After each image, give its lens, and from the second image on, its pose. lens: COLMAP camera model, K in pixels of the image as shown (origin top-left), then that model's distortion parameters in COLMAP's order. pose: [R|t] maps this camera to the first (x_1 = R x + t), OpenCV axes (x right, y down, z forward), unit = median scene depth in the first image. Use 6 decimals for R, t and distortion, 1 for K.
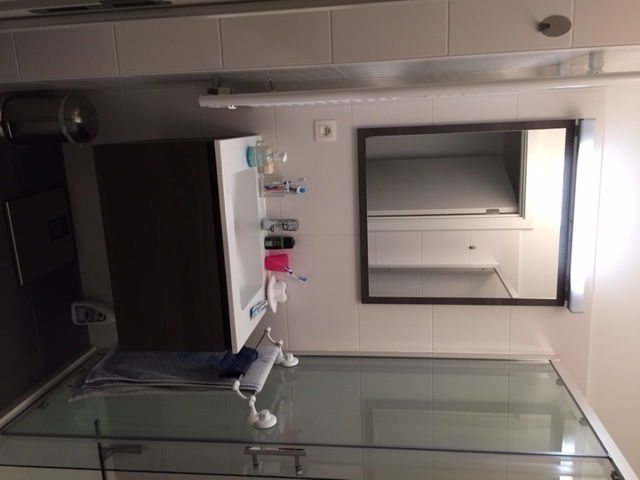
lens RADIAL K [[541.9, 0, 320.4], [0, 541.9, 240.7], [0, 0, 1]] dist [0.013660, -0.006406]
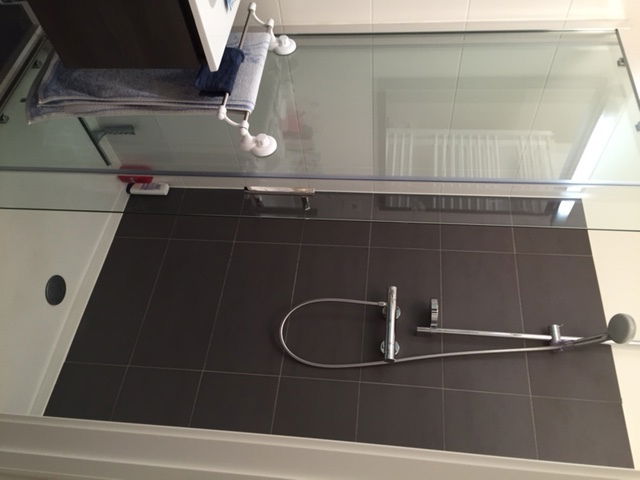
lens RADIAL K [[541.9, 0, 319.8], [0, 541.9, 239.1], [0, 0, 1]] dist [0.013660, -0.006406]
pose [[0.998680, -0.046082, -0.022679, -0.000303], [0.049278, 0.735266, 0.675985, -0.121145], [-0.014476, -0.676211, 0.736566, 0.249440]]
